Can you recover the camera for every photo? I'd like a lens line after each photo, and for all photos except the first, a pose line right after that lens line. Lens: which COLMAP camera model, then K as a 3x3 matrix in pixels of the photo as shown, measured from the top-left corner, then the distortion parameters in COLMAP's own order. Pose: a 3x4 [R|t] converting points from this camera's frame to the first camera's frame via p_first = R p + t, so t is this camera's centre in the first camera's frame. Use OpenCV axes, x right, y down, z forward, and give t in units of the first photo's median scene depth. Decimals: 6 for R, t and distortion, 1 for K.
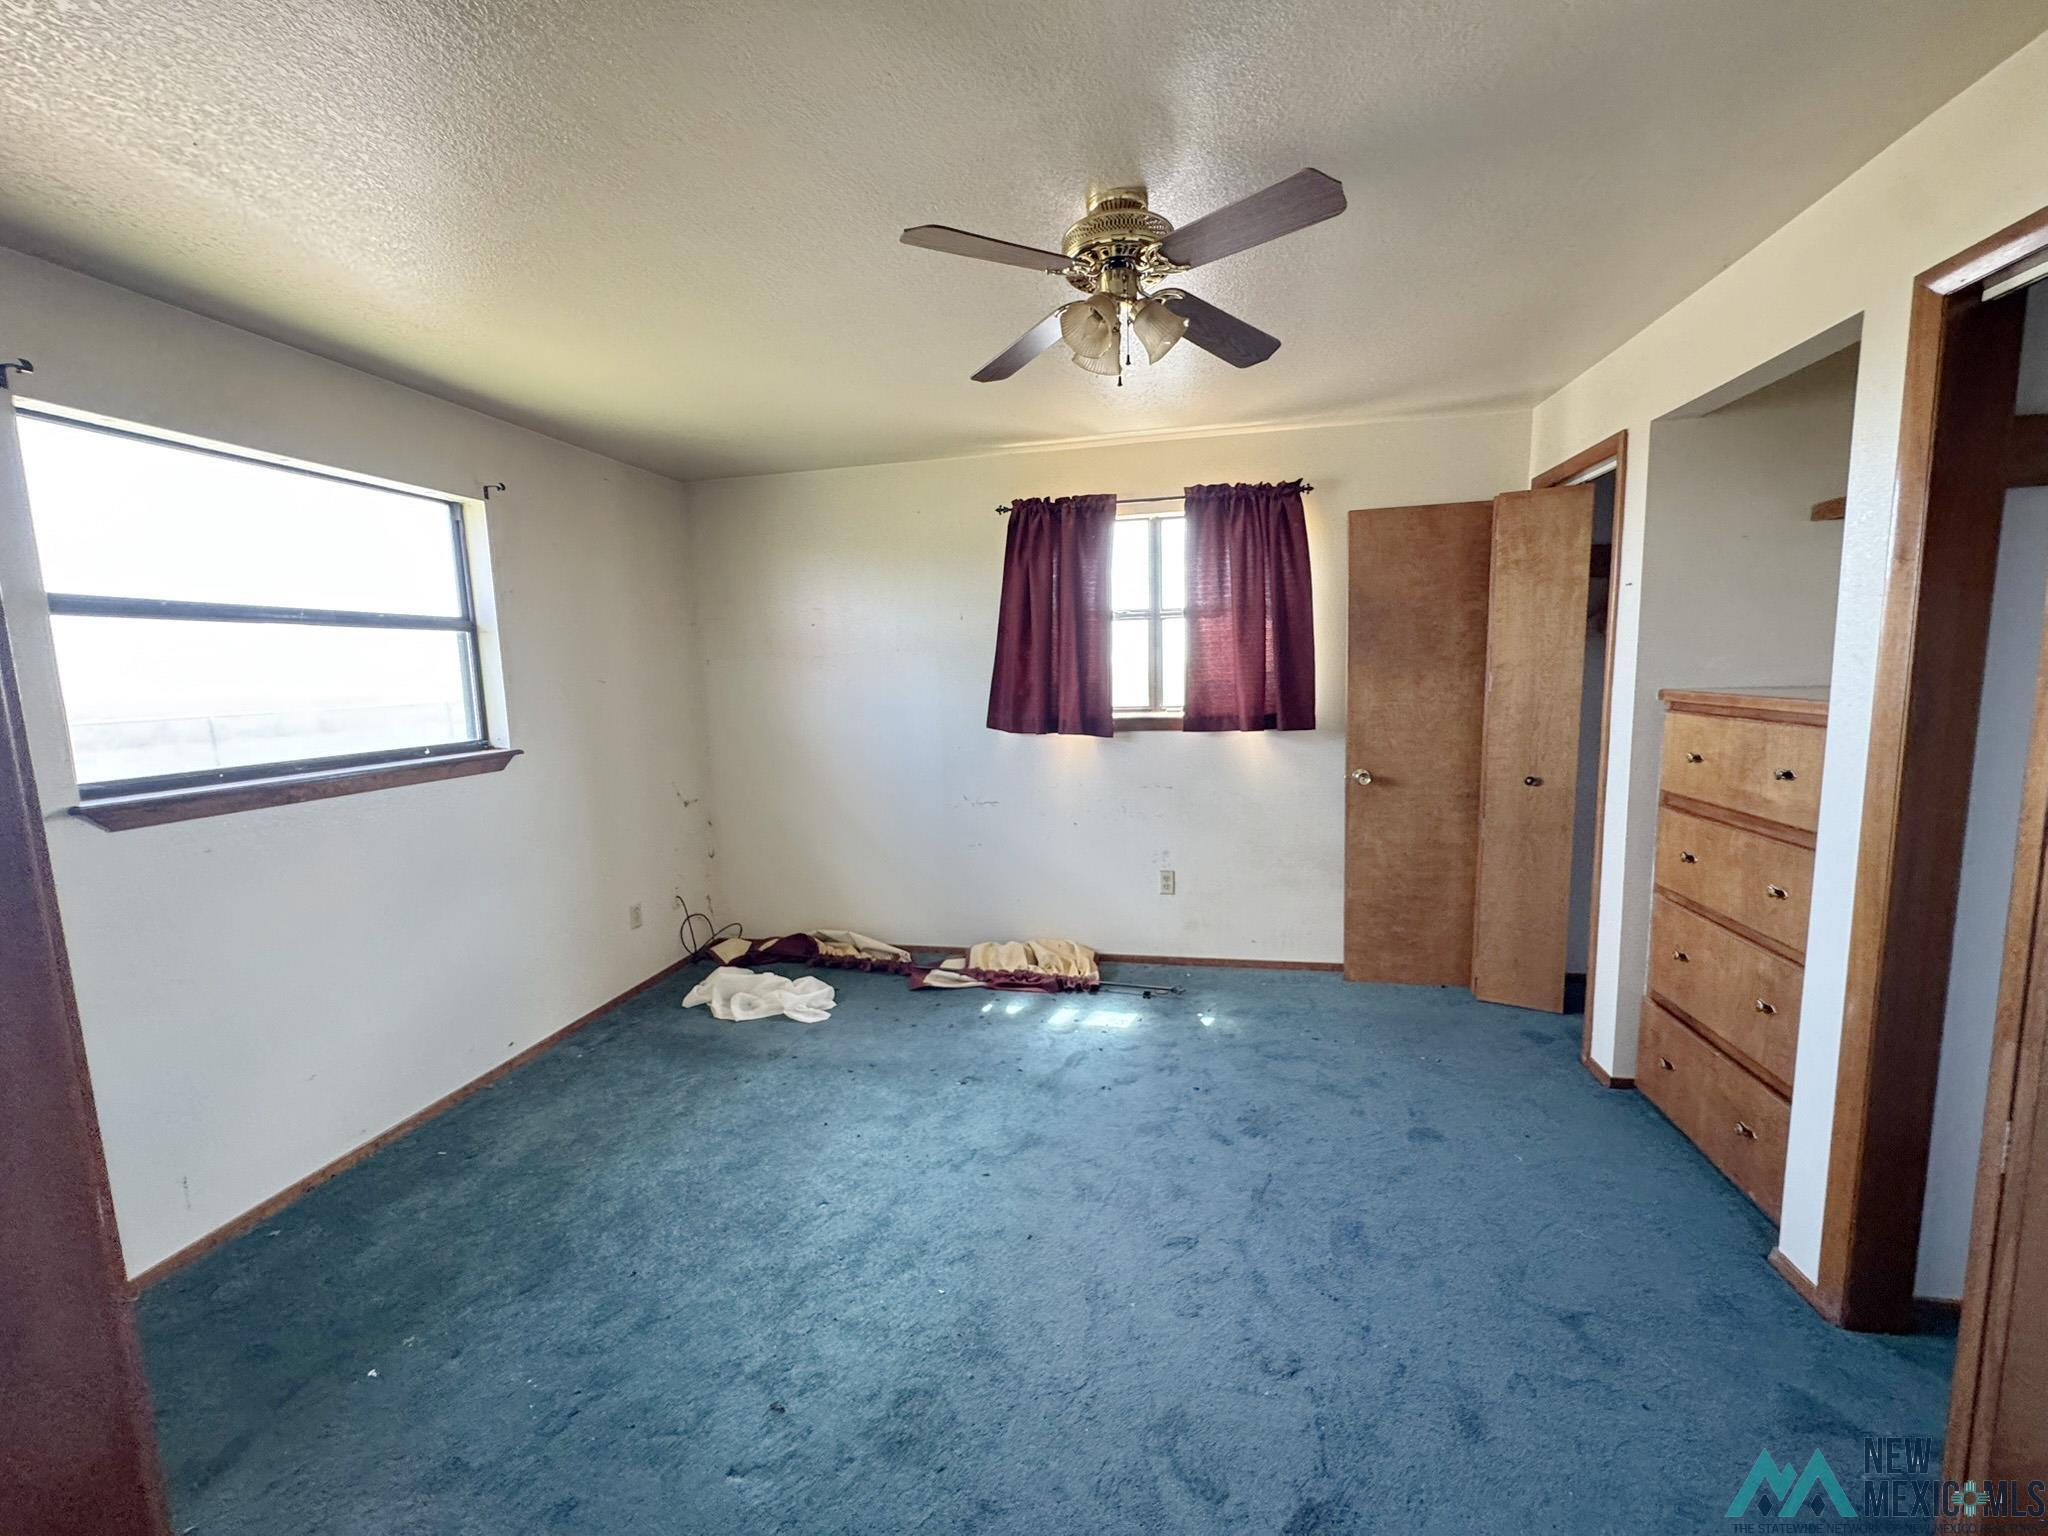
lens RADIAL K [[819.1, 0, 1026.9], [0, 819.1, 763.4], [0, 0, 1]] dist [0.000194, 0.000059]
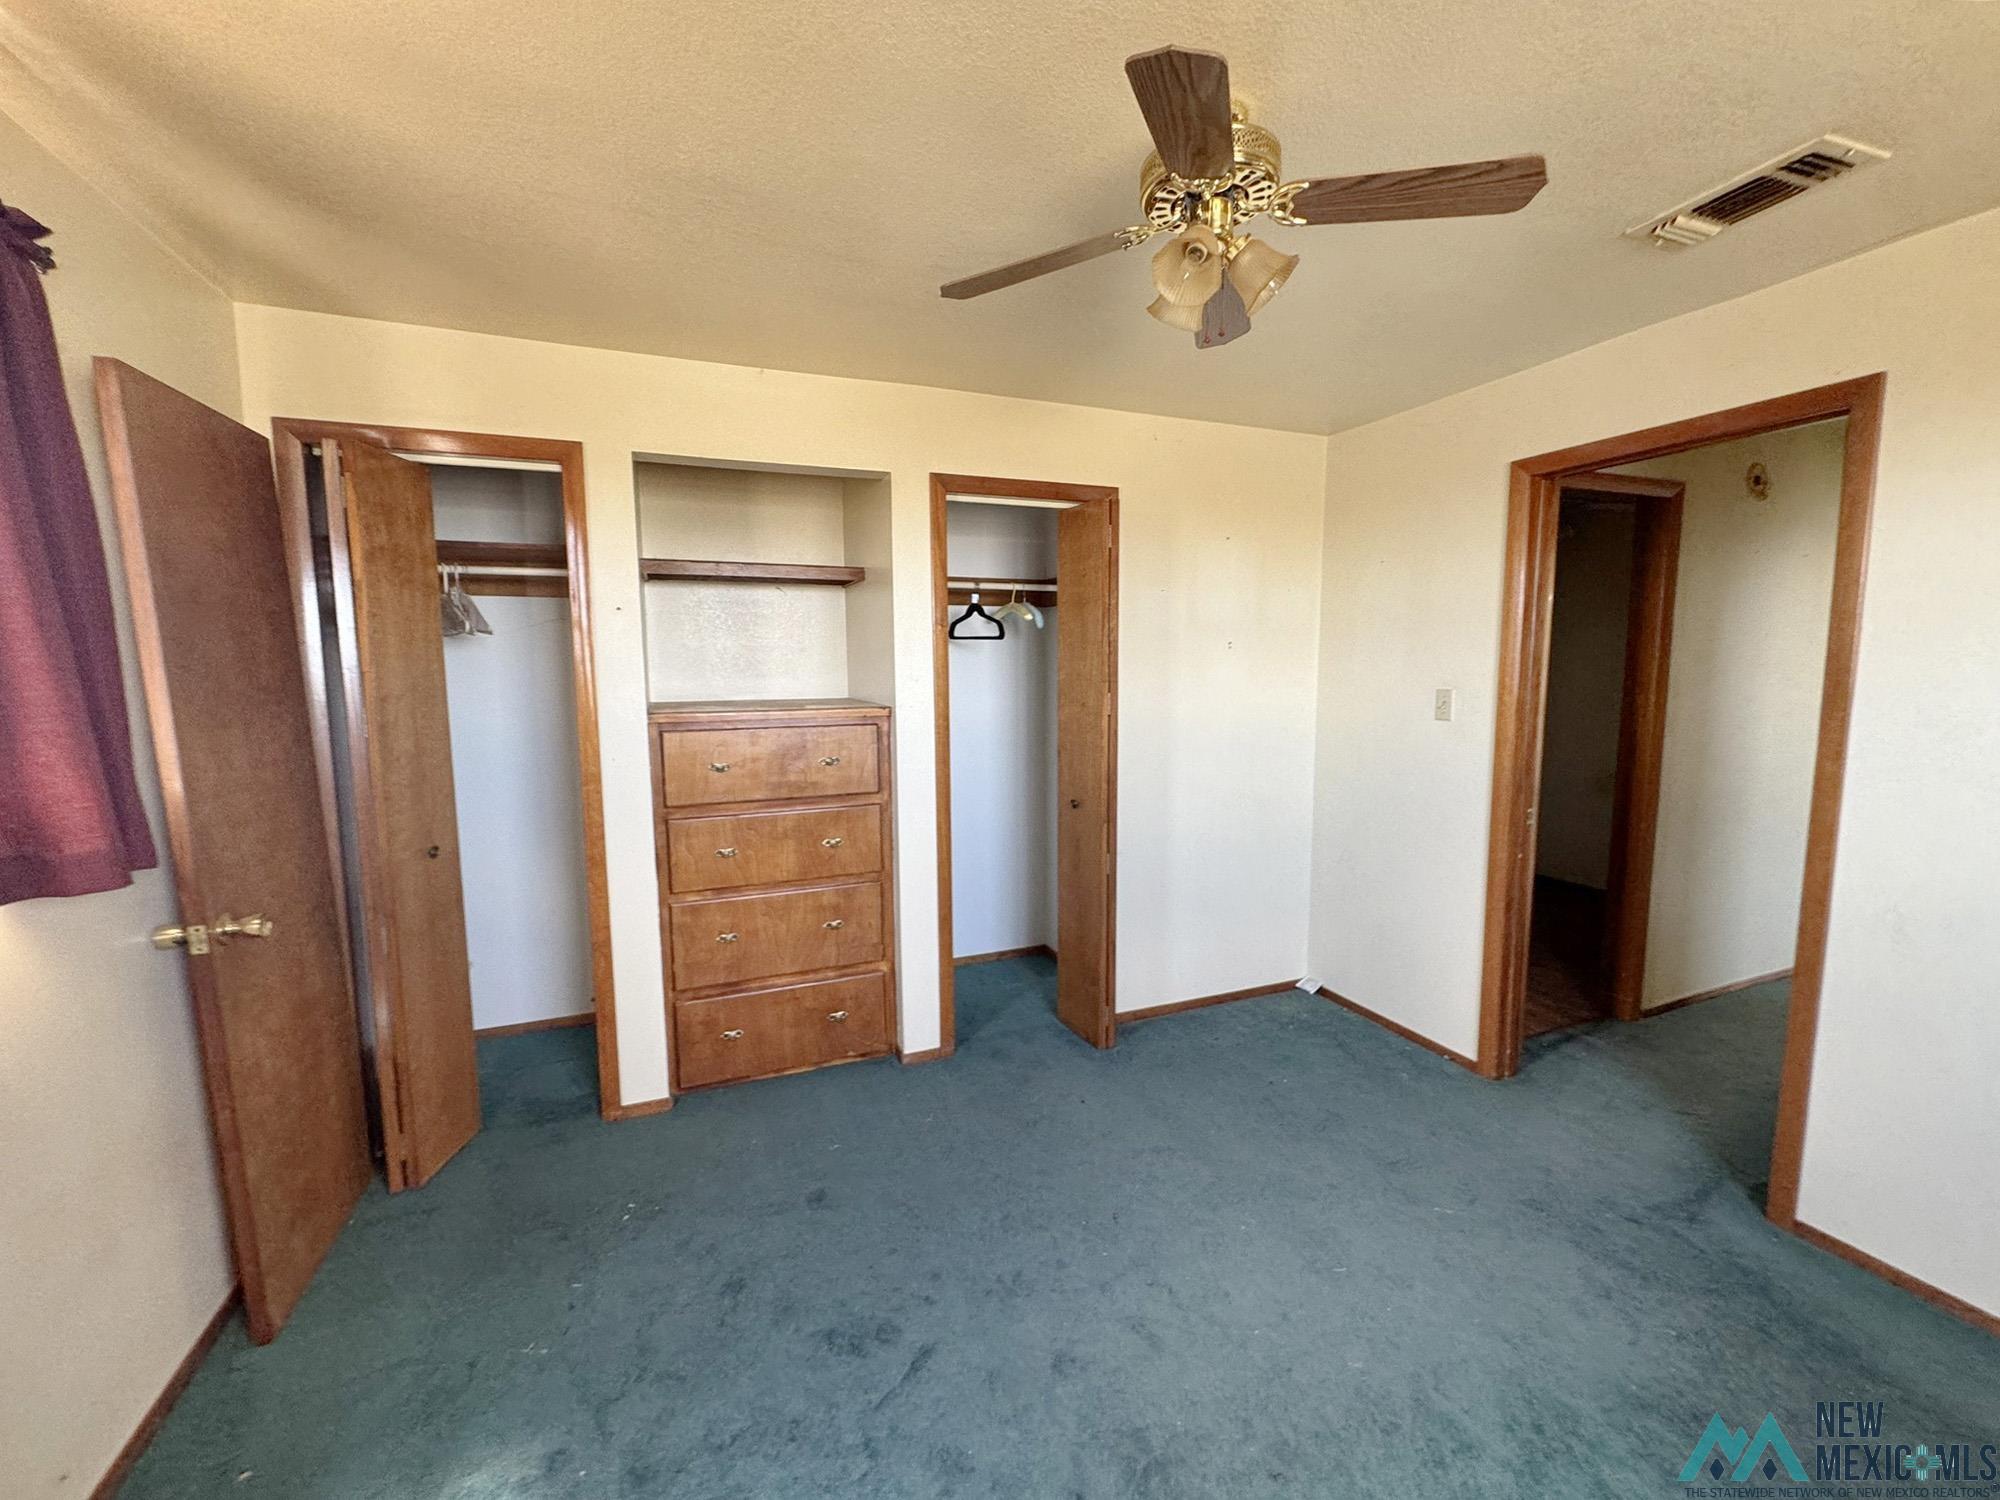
lens RADIAL K [[799.9, 0, 1006.4], [0, 799.9, 750.5], [0, 0, 1]] dist [0.000194, 0.000059]
pose [[-0.541968, -0.062763, 0.838052, -0.338889], [0.125083, 0.980076, 0.154290, -0.147164], [-0.831038, 0.188447, -0.523320, 1.192105]]
